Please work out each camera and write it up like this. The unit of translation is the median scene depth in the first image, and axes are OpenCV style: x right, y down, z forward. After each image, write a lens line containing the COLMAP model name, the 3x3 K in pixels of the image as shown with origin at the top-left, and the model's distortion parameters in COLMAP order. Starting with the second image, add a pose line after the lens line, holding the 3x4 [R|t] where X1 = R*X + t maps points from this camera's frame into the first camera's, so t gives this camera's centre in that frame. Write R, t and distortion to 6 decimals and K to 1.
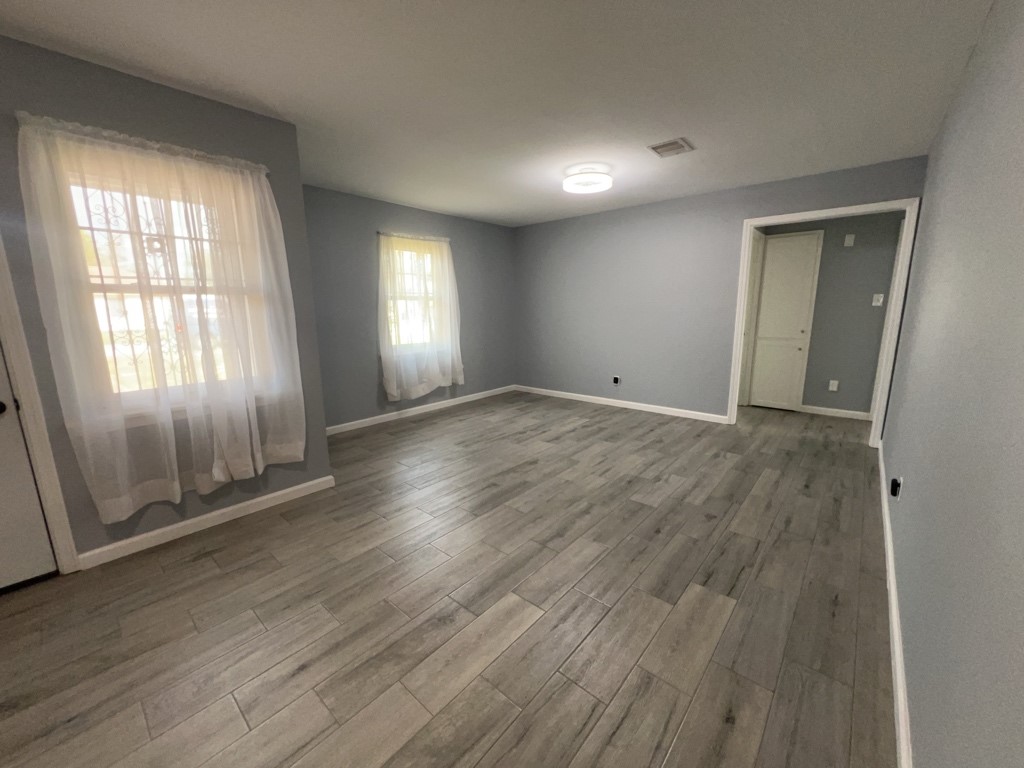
lens RADIAL K [[406.4, 0, 513.2], [0, 406.4, 381.1], [0, 0, 1]] dist [0.001011, -0.000085]
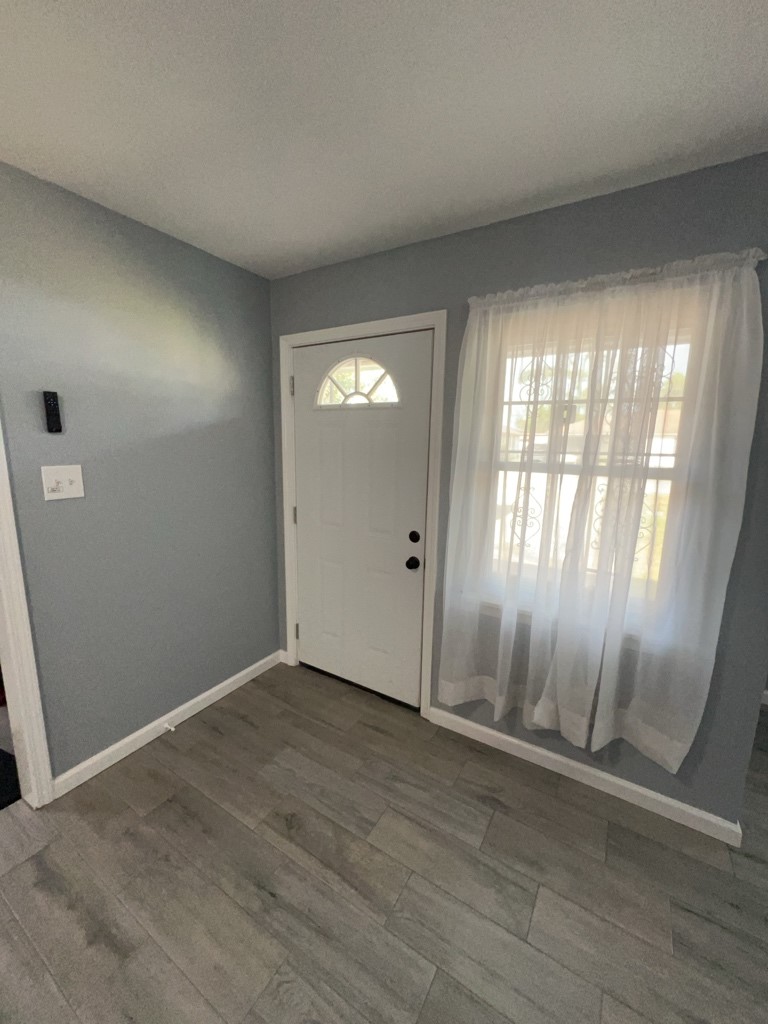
lens RADIAL K [[406.4, 0, 383.4], [0, 406.4, 510.4], [0, 0, 1]] dist [0.001011, -0.000085]
pose [[0.162789, 0.178488, -0.970382, -0.103834], [-0.196427, 0.969677, 0.145406, -0.170113], [0.966911, 0.166939, 0.192913, 0.462491]]
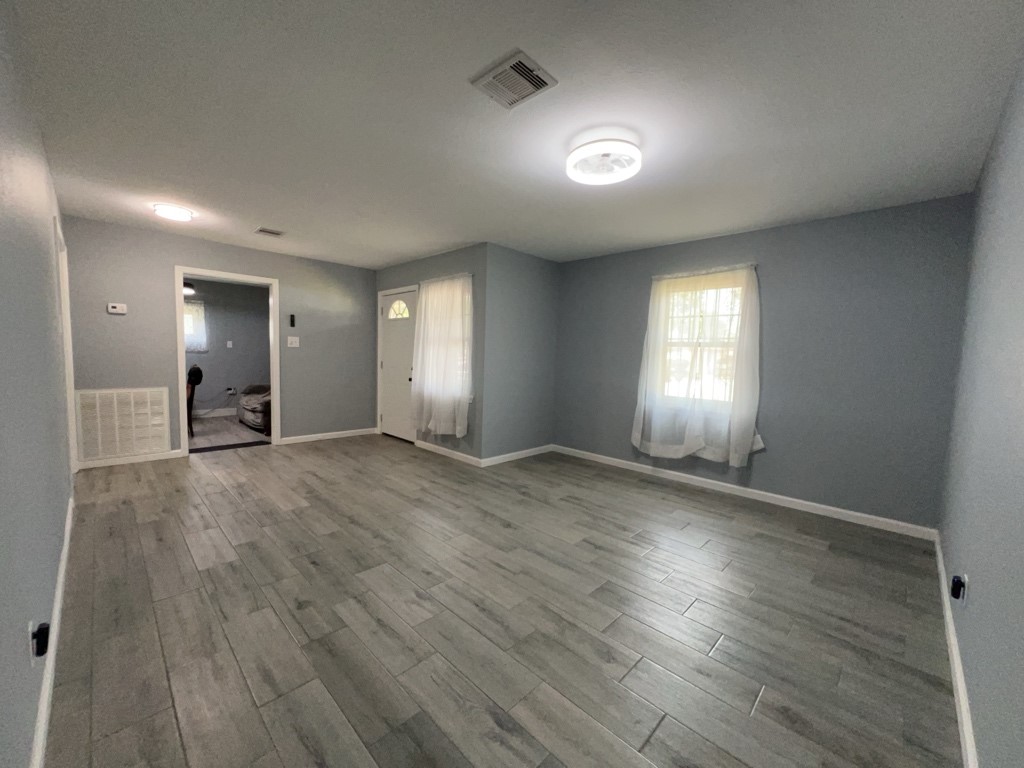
lens RADIAL K [[406.4, 0, 513.2], [0, 406.4, 381.1], [0, 0, 1]] dist [0.001011, -0.000085]
pose [[-0.058812, 0.072860, -0.995607, 1.180897], [-0.208516, 0.974437, 0.083628, -0.232509], [0.976249, 0.212518, -0.042116, 1.304353]]
